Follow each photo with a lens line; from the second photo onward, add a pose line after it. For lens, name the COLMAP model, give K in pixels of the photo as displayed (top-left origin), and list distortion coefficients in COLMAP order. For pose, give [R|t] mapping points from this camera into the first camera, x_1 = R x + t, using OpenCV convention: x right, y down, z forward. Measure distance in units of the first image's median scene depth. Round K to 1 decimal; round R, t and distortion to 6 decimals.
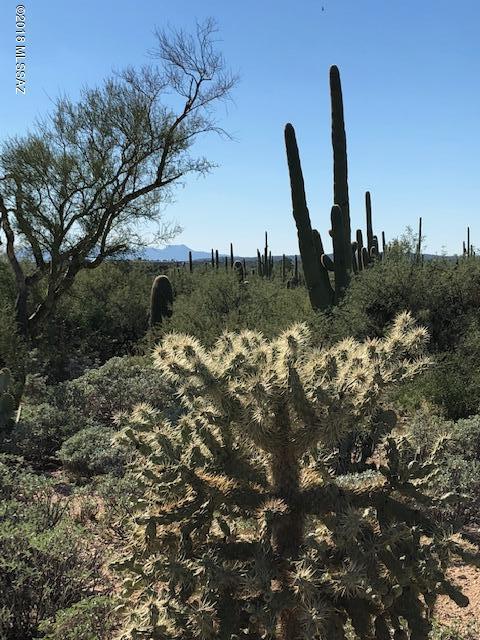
lens RADIAL K [[1147.4, 0, 240.3], [0, 1147.4, 319.5], [0, 0, 1]] dist [-0.051636, 0.000000]
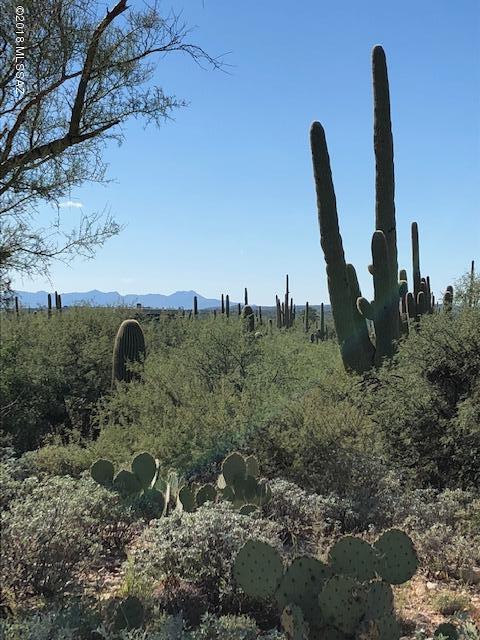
lens RADIAL K [[1297.8, 0, 239.9], [0, 1297.8, 321.1], [0, 0, 1]] dist [0.122477, 0.000000]
pose [[0.999811, 0.013294, -0.014169, 0.005695], [-0.013901, 0.998951, -0.043641, -0.003239], [0.013574, 0.043830, 0.998947, 0.150721]]
